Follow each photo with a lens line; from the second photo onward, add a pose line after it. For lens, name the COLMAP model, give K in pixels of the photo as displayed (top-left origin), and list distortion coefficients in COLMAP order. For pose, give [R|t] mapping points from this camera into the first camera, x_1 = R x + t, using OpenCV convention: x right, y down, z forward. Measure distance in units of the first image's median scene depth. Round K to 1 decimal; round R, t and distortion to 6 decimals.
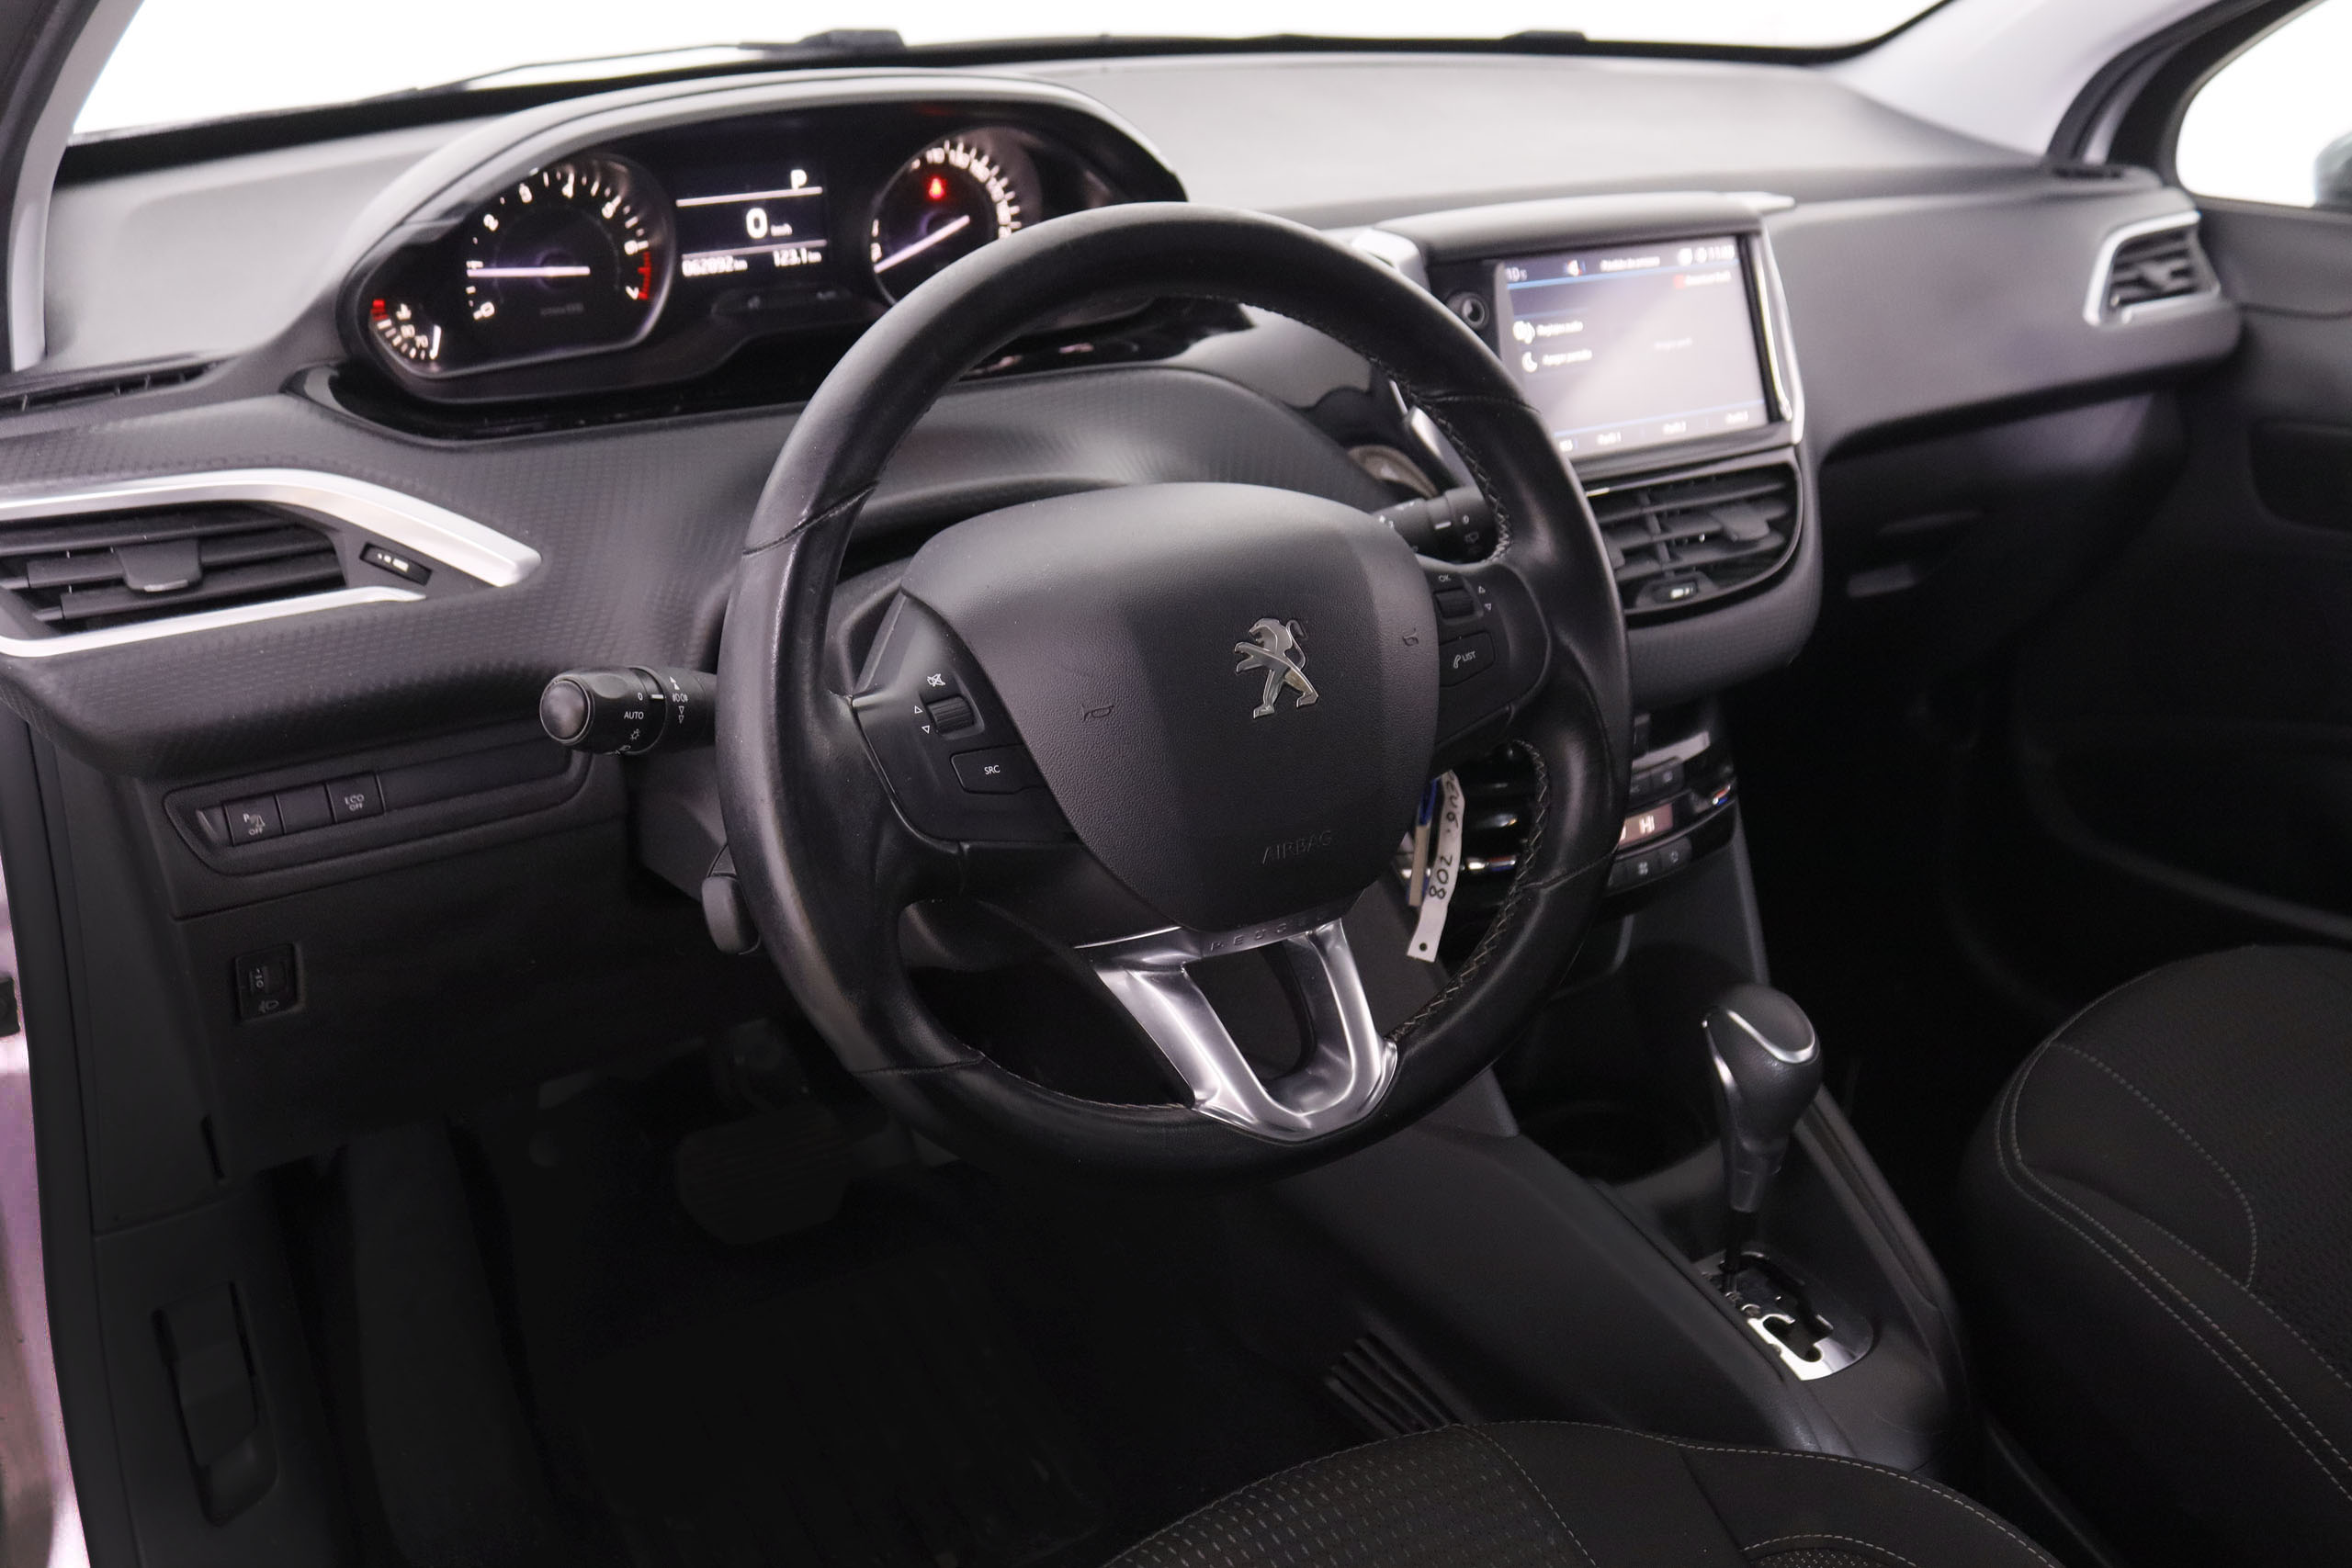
lens RADIAL K [[2269.7, 0, 1174.2], [0, 2269.7, 797.8], [0, 0, 1]] dist [-0.067957, 0.000000]
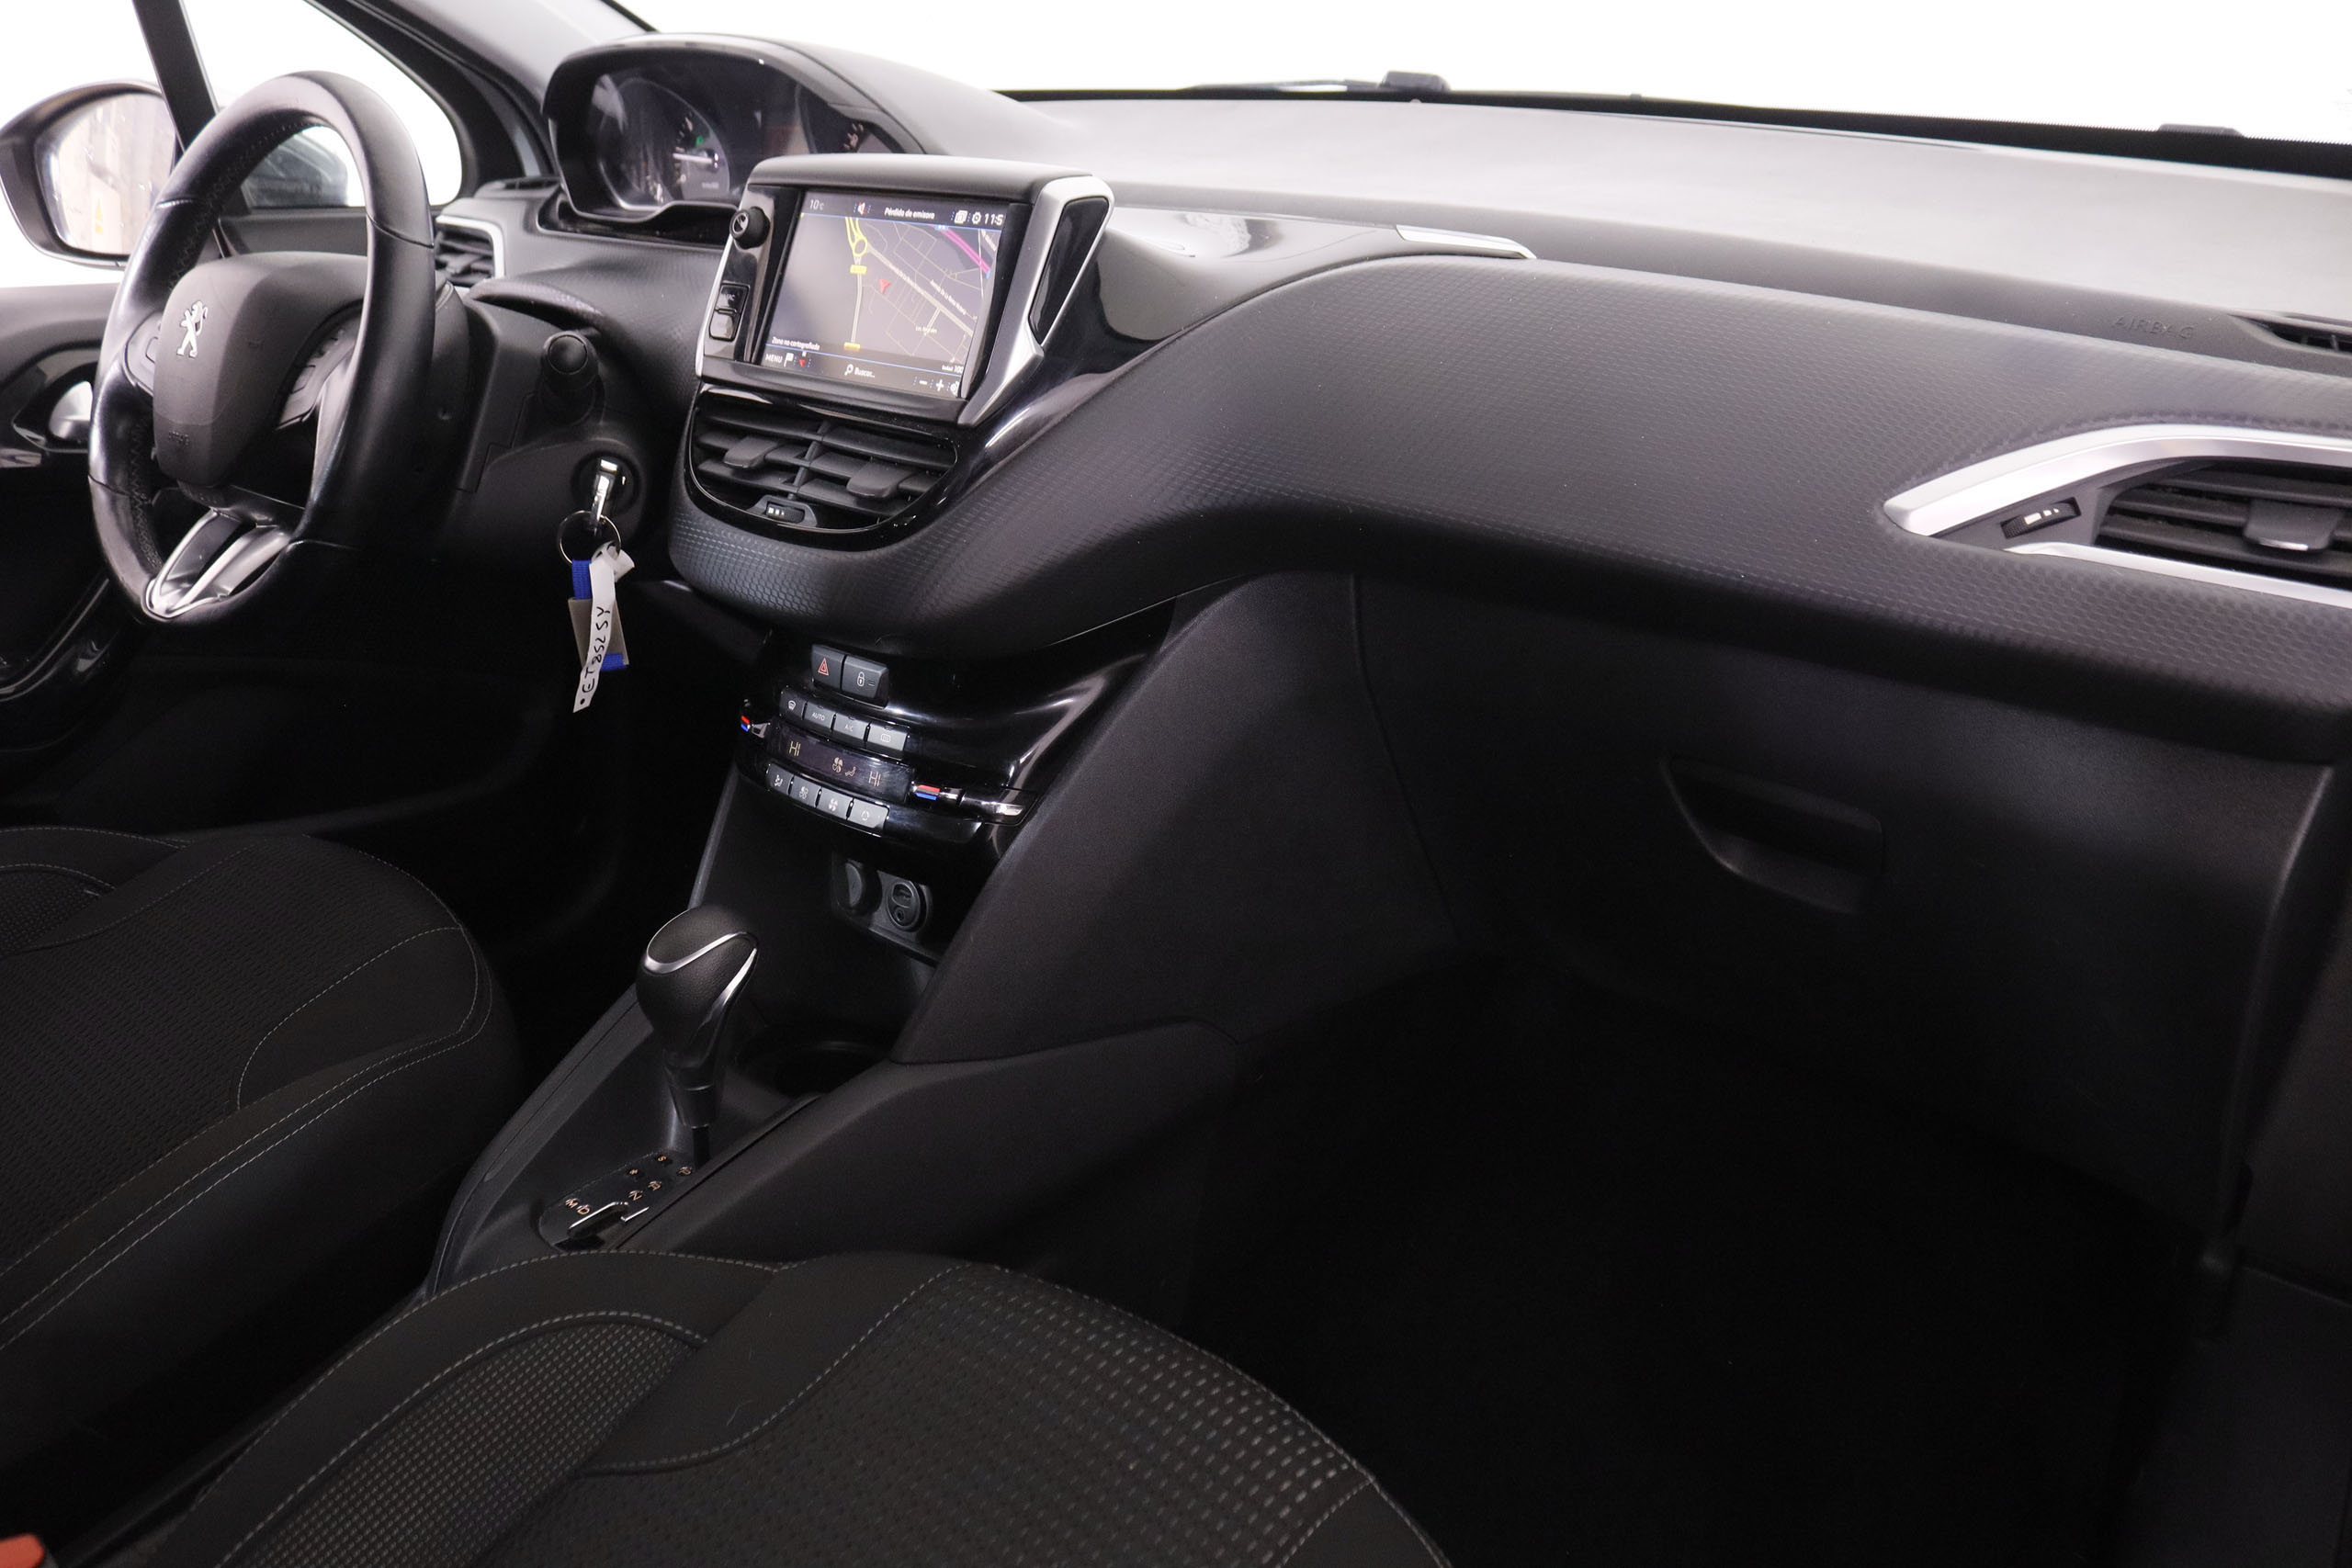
lens RADIAL K [[2005.3, 0, 1175.5], [0, 2005.3, 784.8], [0, 0, 1]] dist [-0.105609, 0.053531]
pose [[0.228788, 0.320930, -0.919054, 0.995716], [-0.398242, 0.892336, 0.212462, -0.214199], [0.888290, 0.317397, 0.331964, 0.781817]]
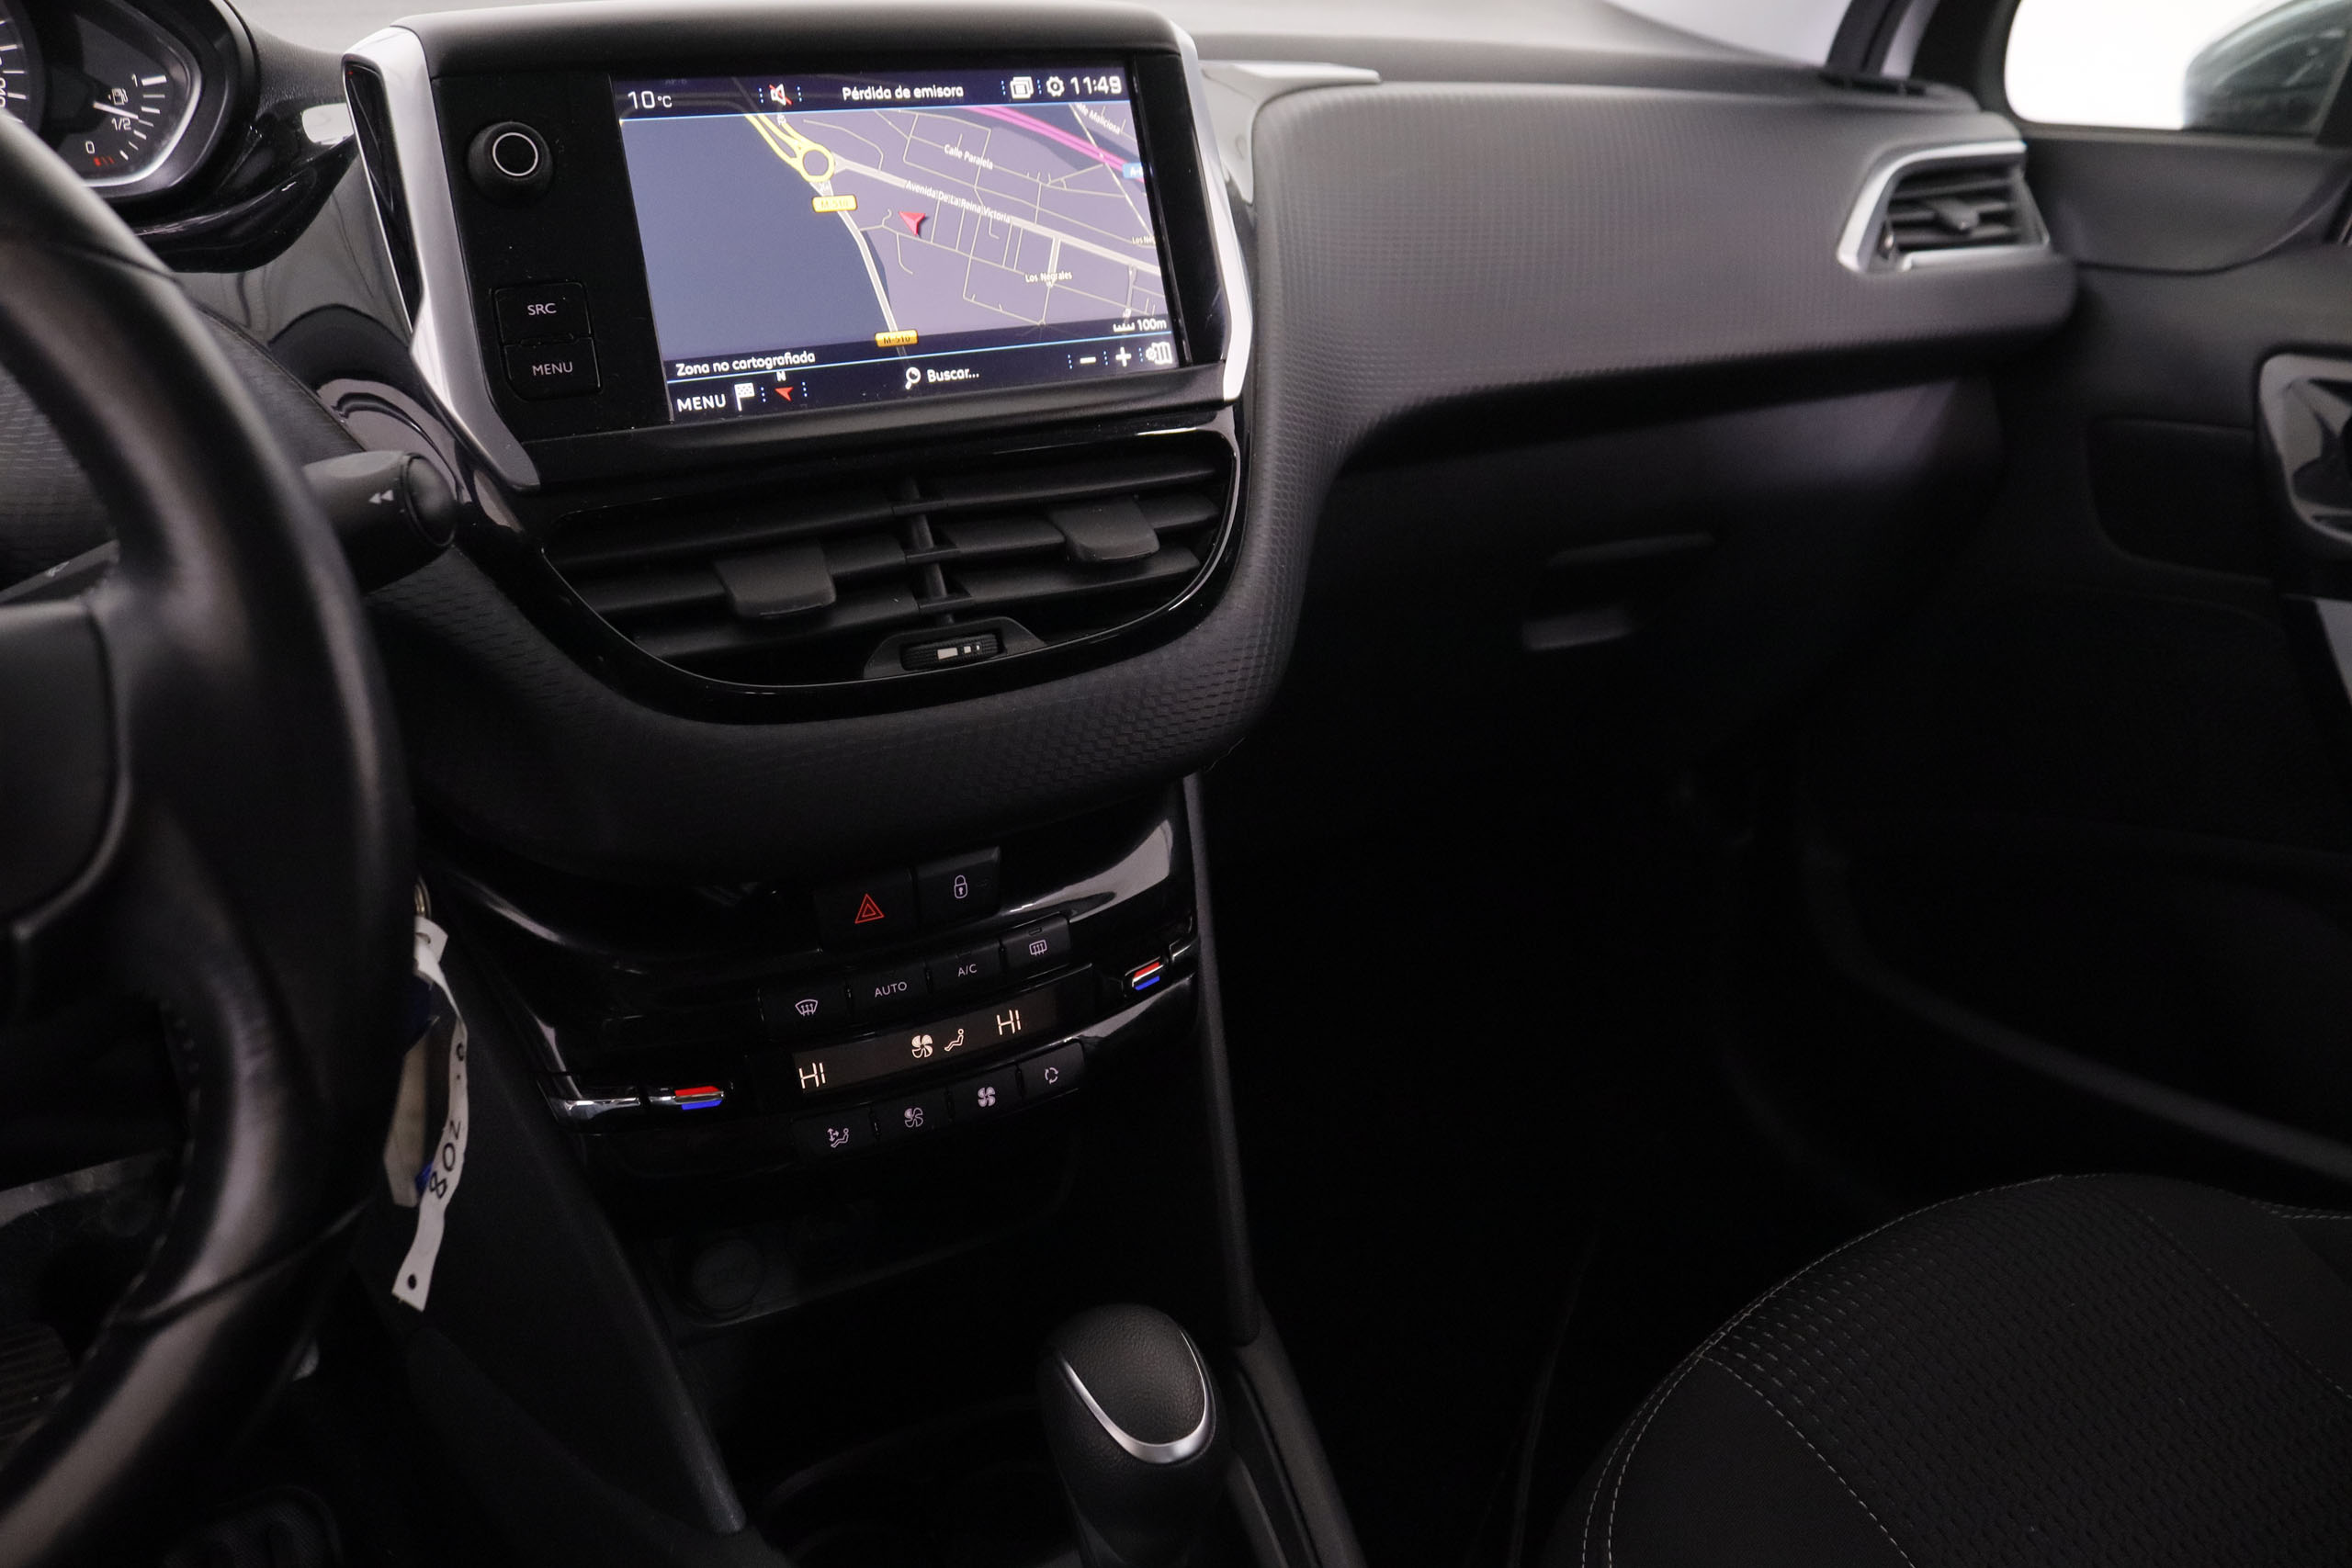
lens RADIAL K [[2005.3, 0, 1178.5], [0, 2005.3, 779.6], [0, 0, 1]] dist [-0.105609, 0.053531]
pose [[0.999107, 0.018772, -0.037851, 0.260223], [-0.019236, 0.999744, -0.011936, -0.046225], [0.037617, 0.012654, 0.999212, 0.430753]]
